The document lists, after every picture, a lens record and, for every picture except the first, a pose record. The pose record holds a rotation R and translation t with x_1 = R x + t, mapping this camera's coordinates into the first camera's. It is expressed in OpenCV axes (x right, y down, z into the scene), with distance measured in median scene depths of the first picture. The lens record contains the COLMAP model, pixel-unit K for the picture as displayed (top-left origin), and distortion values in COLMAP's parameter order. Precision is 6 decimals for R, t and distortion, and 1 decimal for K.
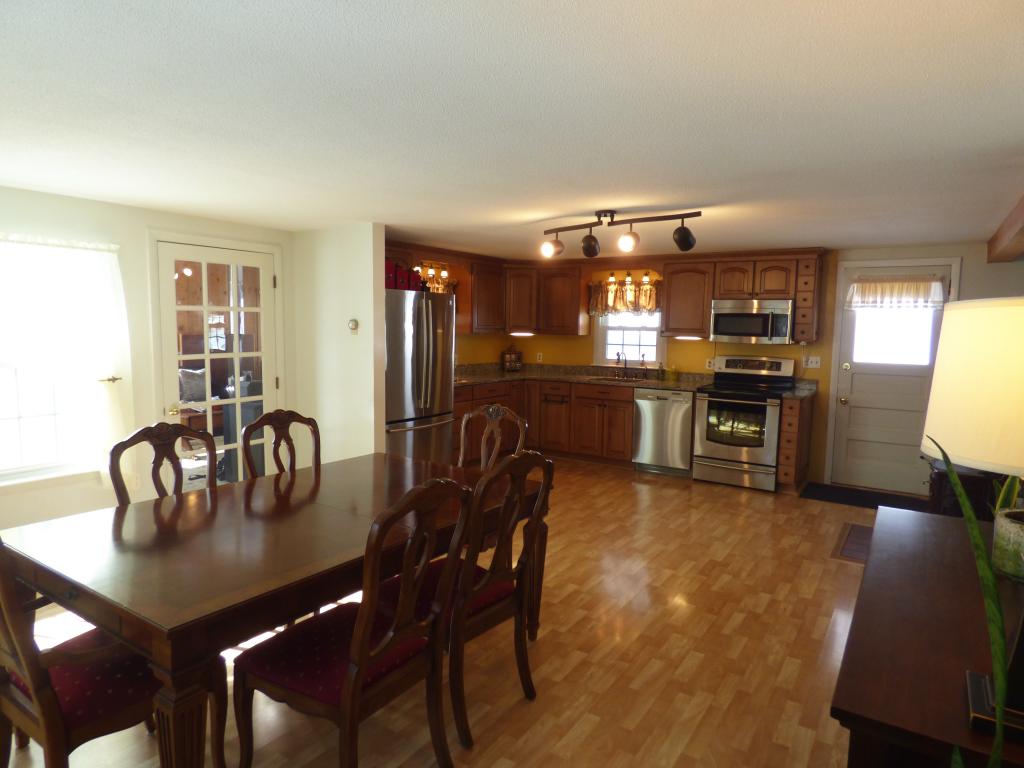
lens RADIAL K [[624.3, 0, 512.0], [0, 624.3, 384.0], [0, 0, 1]] dist [-0.006536, -0.002114]
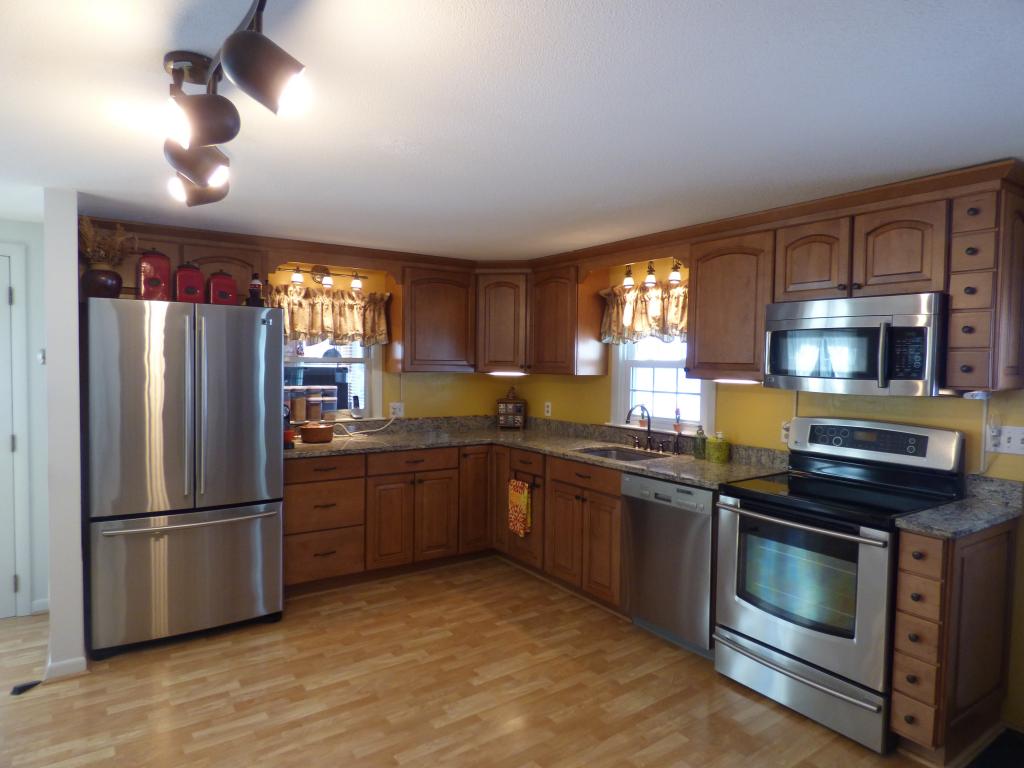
lens RADIAL K [[624.3, 0, 512.0], [0, 624.3, 384.0], [0, 0, 1]] dist [-0.006536, -0.002114]
pose [[0.928550, 0.006934, -0.371142, 0.297006], [-0.030769, 0.997822, -0.058340, -0.034581], [0.369929, 0.065591, 0.926742, 0.442484]]
